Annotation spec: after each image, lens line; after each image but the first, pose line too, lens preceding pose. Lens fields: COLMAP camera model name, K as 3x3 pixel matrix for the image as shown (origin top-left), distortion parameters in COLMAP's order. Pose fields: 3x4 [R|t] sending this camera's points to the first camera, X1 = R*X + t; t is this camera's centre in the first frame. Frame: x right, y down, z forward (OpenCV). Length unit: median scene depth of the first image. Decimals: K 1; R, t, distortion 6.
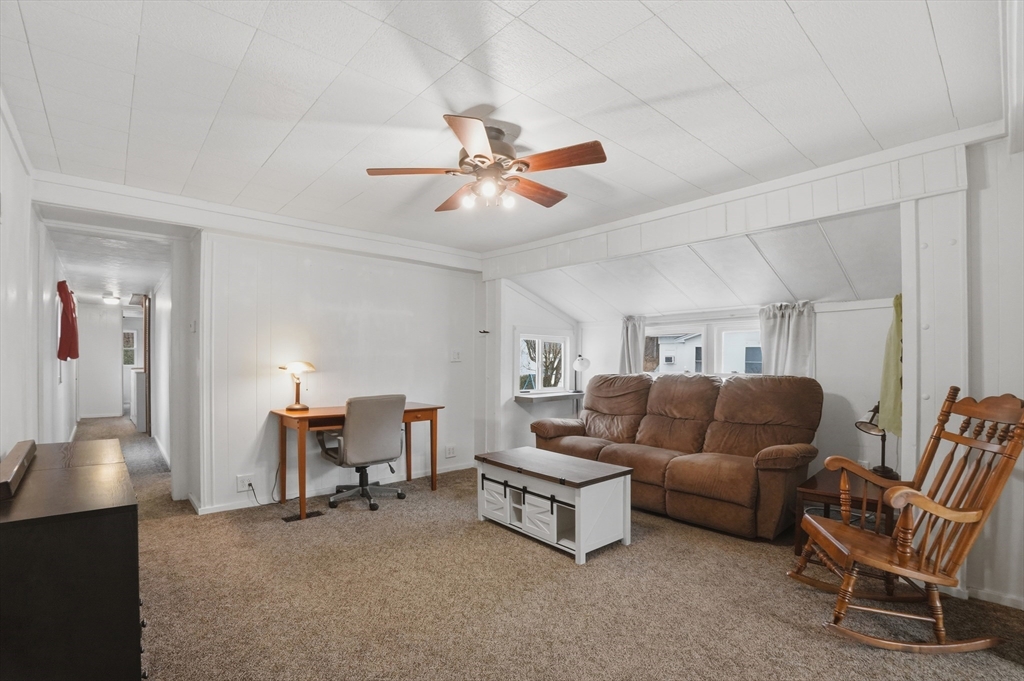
lens RADIAL K [[464.4, 0, 512.5], [0, 464.4, 350.5], [0, 0, 1]] dist [-0.049483, 0.000648]
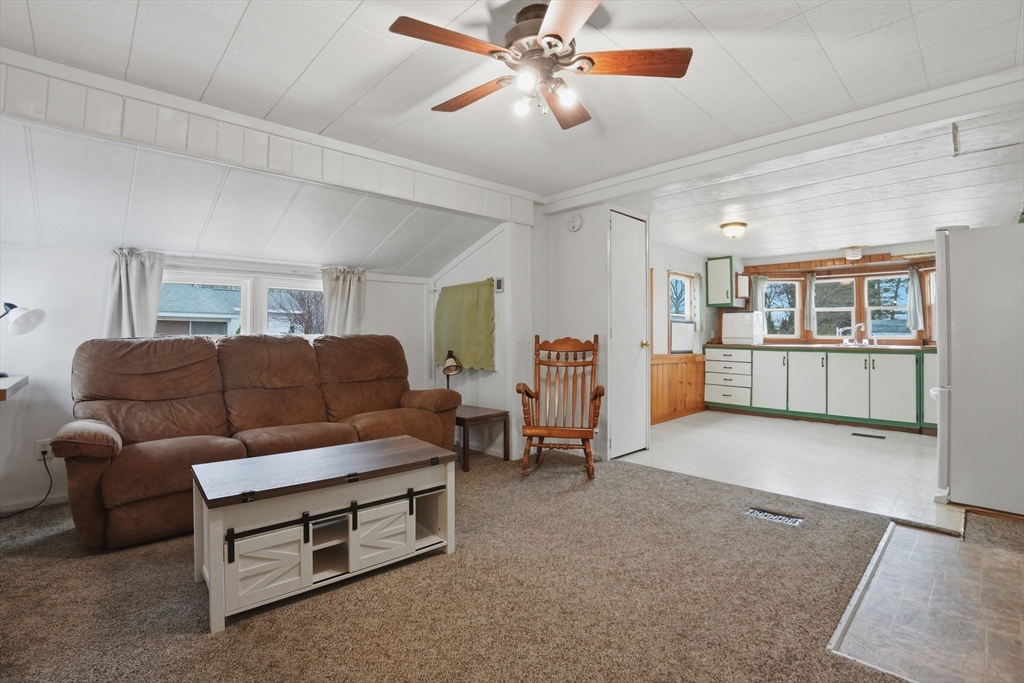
lens RADIAL K [[469.5, 0, 509.2], [0, 469.5, 310.6], [0, 0, 1]] dist [-0.050959, 0.000330]
pose [[-0.014498, 0.054396, 0.998414, -0.511169], [-0.017478, 0.998353, -0.054647, 0.051416], [-0.999742, -0.018243, -0.013524, 0.654488]]
